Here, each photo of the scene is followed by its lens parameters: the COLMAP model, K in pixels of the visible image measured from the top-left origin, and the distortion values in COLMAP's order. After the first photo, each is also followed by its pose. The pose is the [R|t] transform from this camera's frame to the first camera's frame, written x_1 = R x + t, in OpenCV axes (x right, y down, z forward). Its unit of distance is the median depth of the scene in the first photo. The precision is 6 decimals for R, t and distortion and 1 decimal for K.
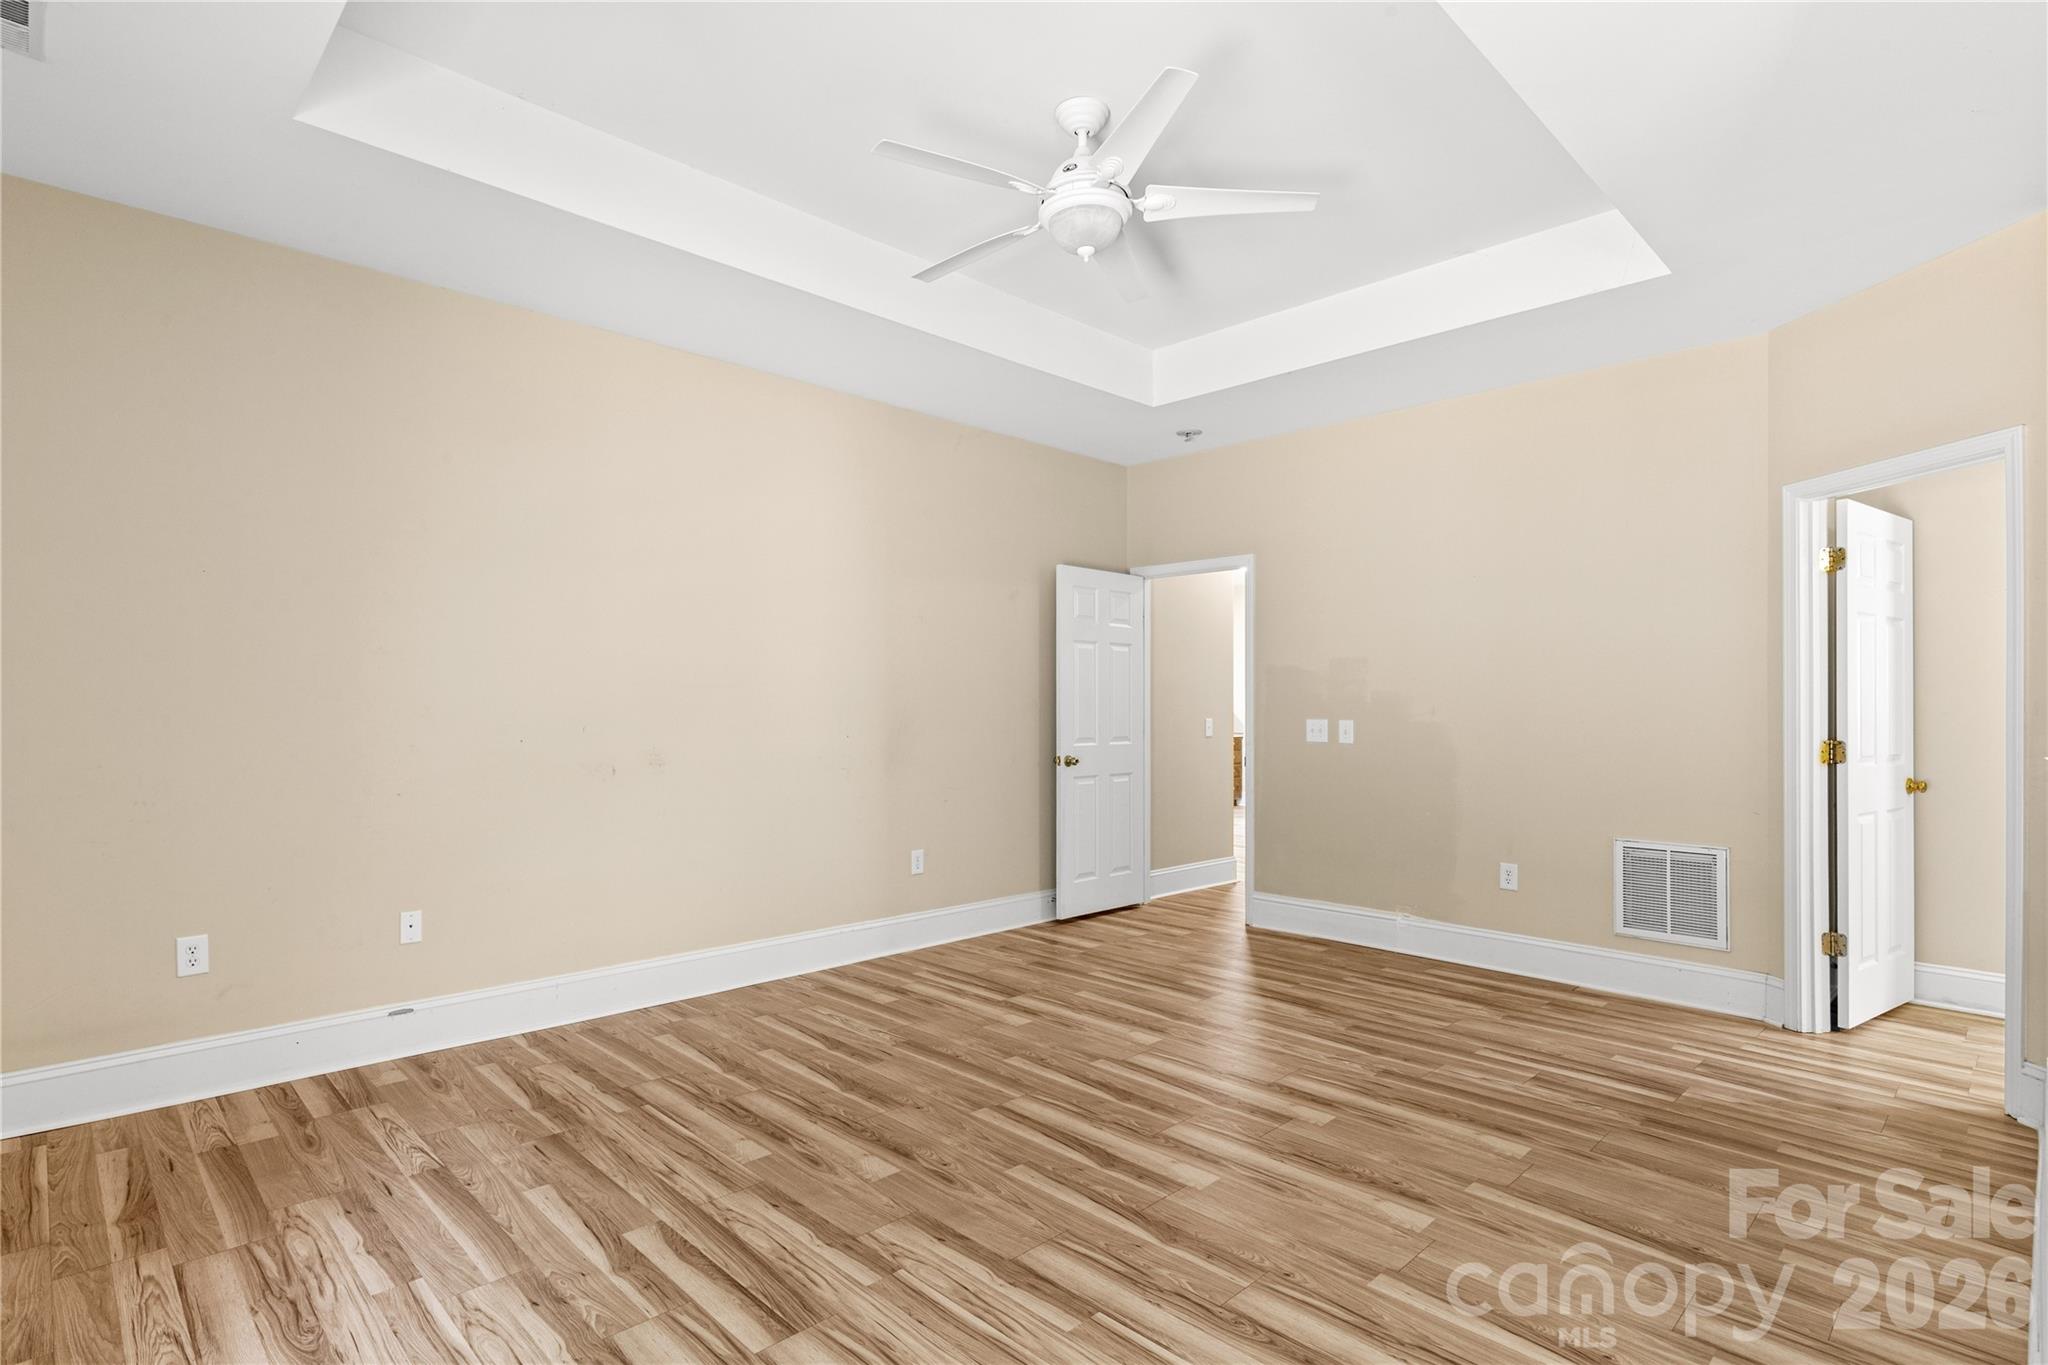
lens RADIAL K [[1025.7, 0, 1011.0], [0, 1025.7, 677.3], [0, 0, 1]] dist [0.003173, -0.003543]
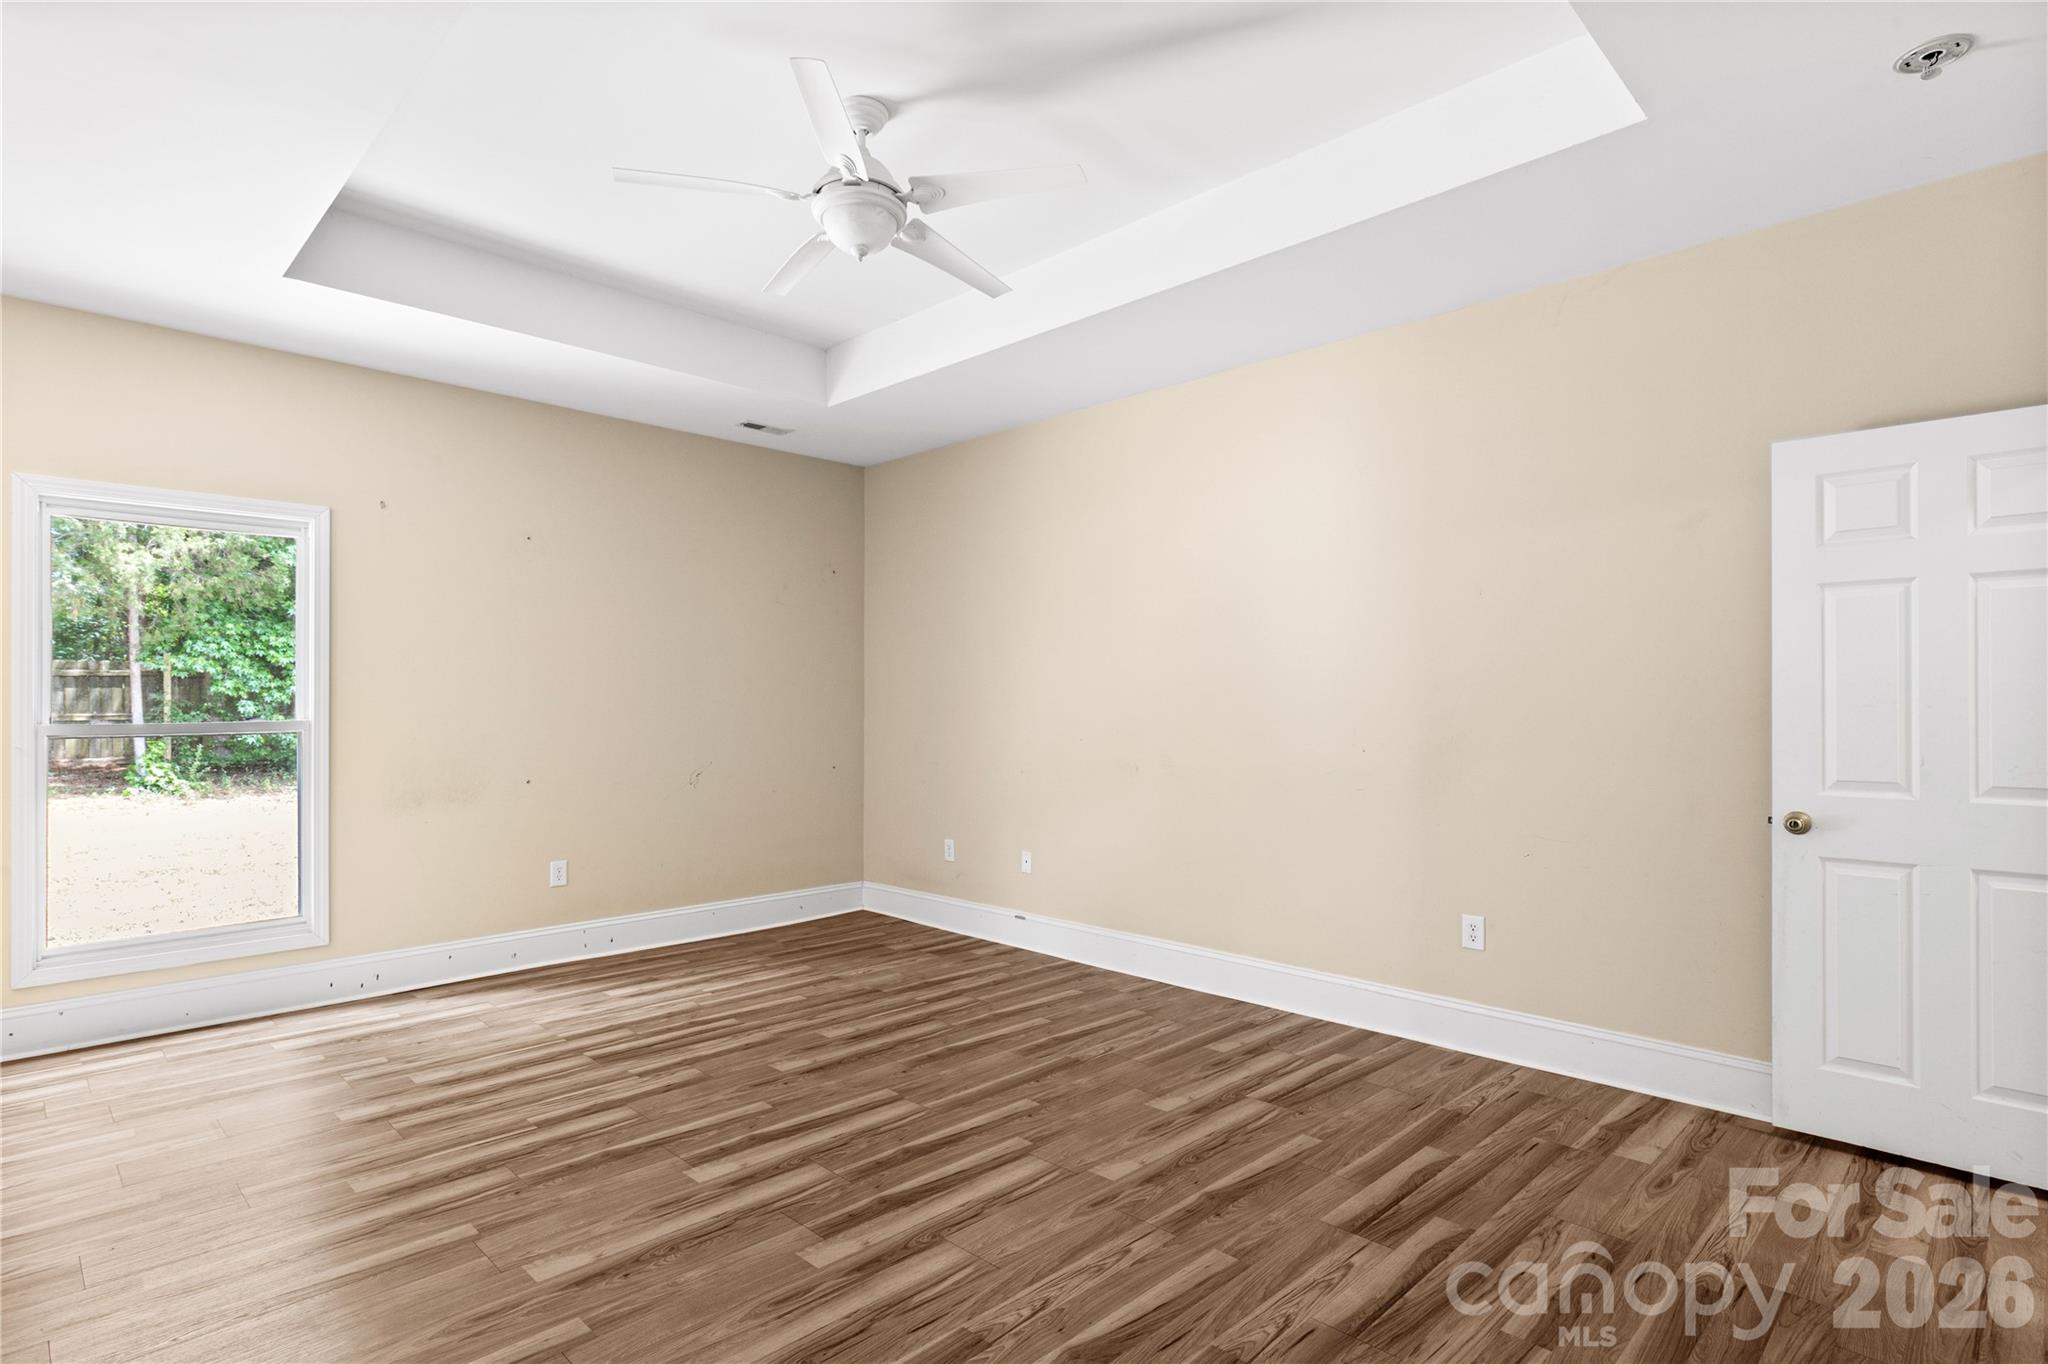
lens RADIAL K [[1025.7, 0, 1017.6], [0, 1025.7, 686.5], [0, 0, 1]] dist [0.003173, -0.003543]
pose [[0.010538, -0.028766, -0.999531, 0.880484], [0.025012, 0.999281, -0.028495, 0.028061], [0.999632, -0.024700, 0.011250, 0.943806]]
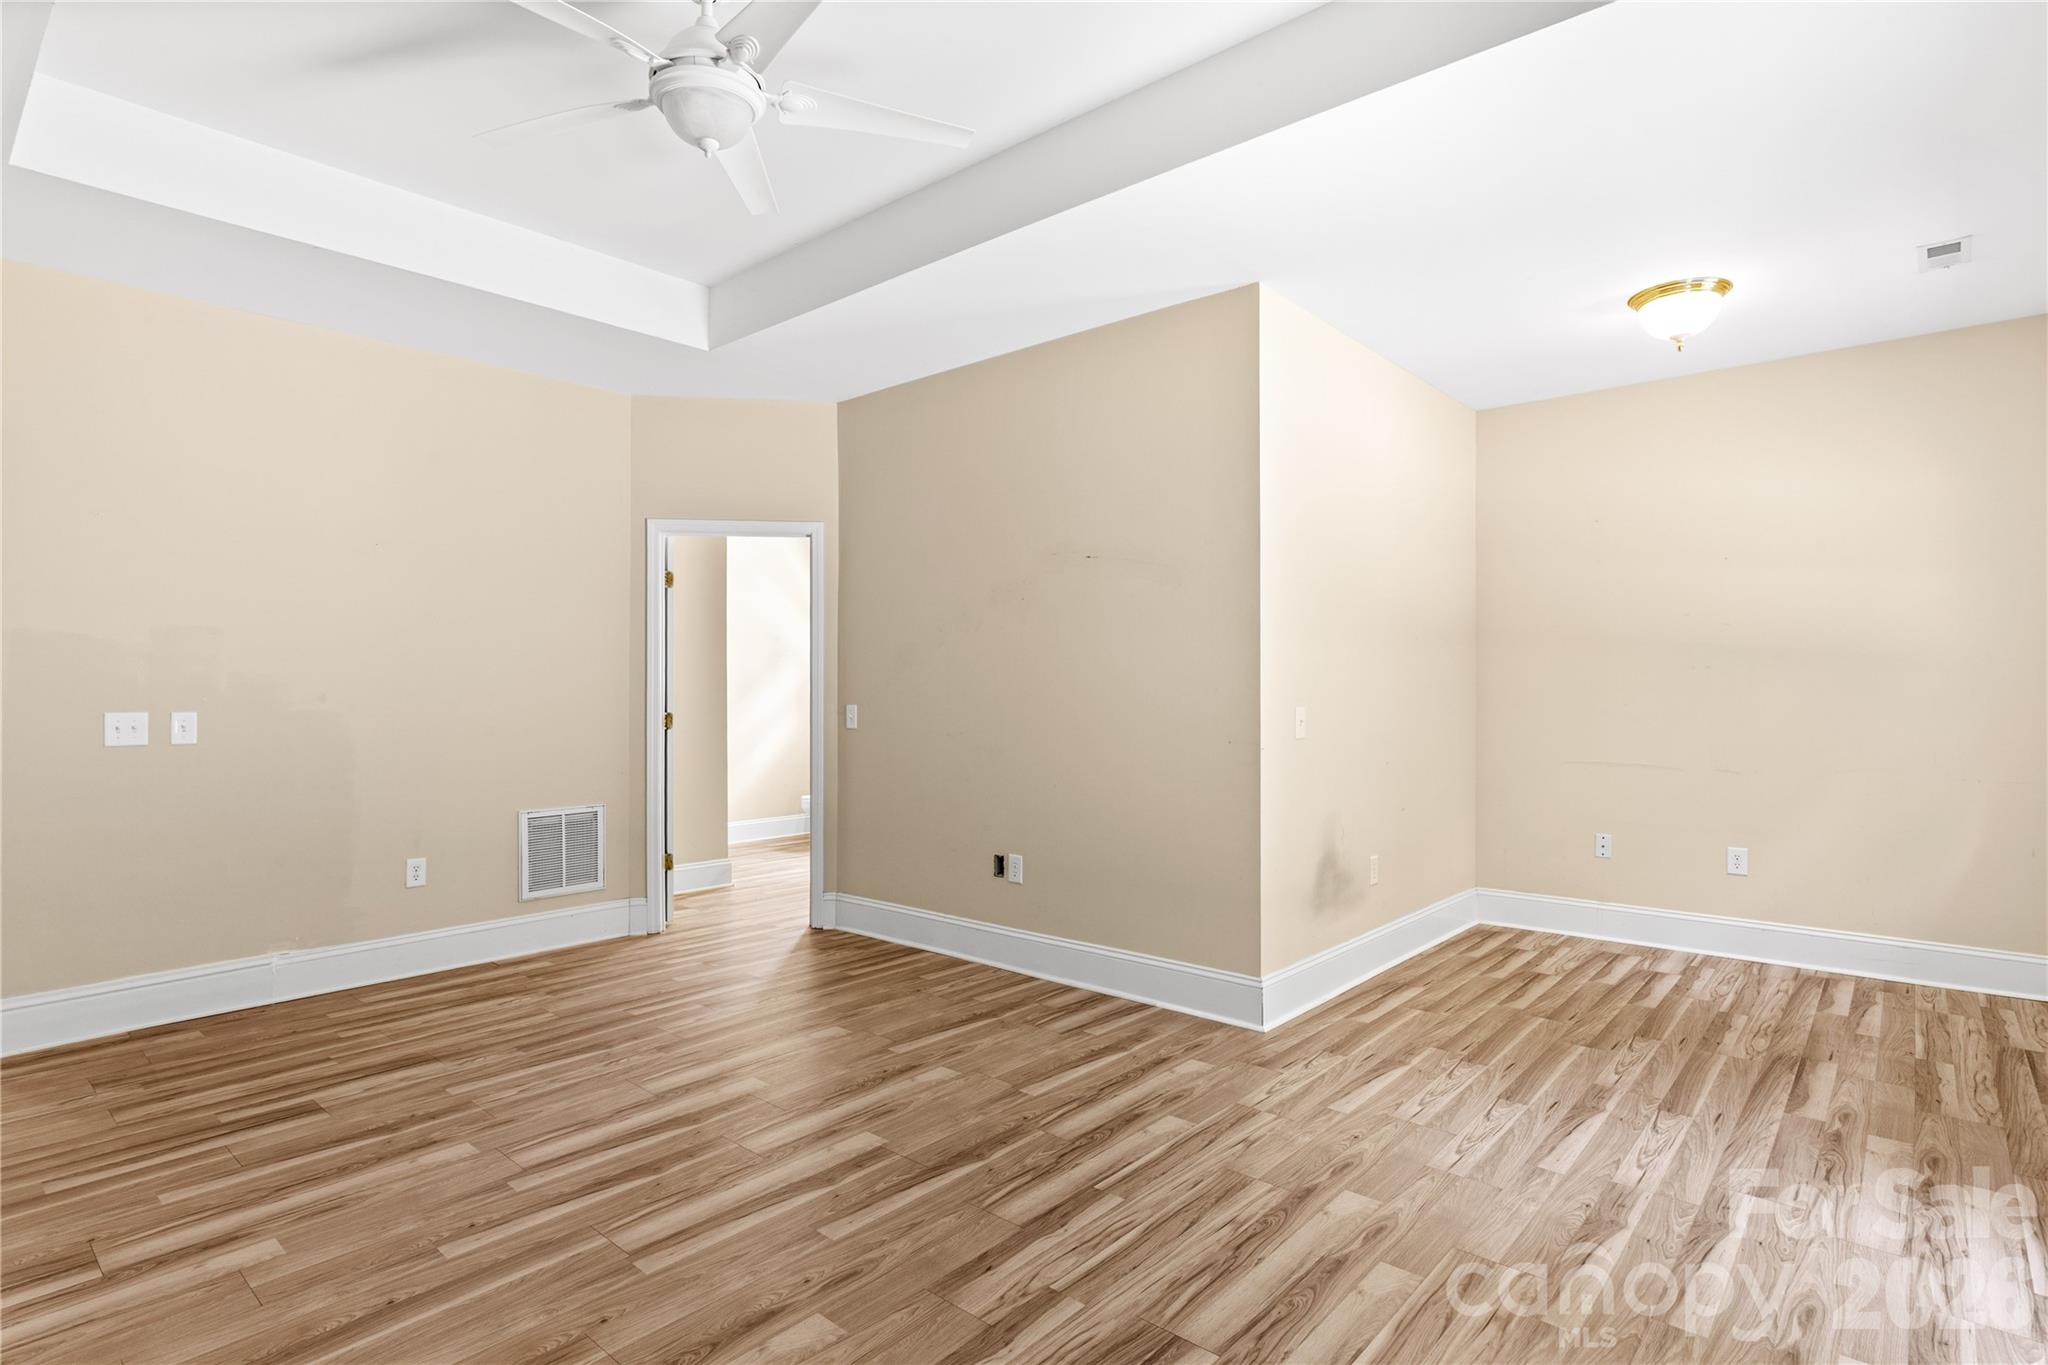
lens RADIAL K [[1025.7, 0, 1027.4], [0, 1025.7, 639.7], [0, 0, 1]] dist [0.003173, -0.003543]
pose [[-0.081320, 0.041015, 0.995844, -0.648875], [-0.022868, 0.998813, -0.043004, 0.011232], [-0.996426, -0.026270, -0.080285, 0.670728]]
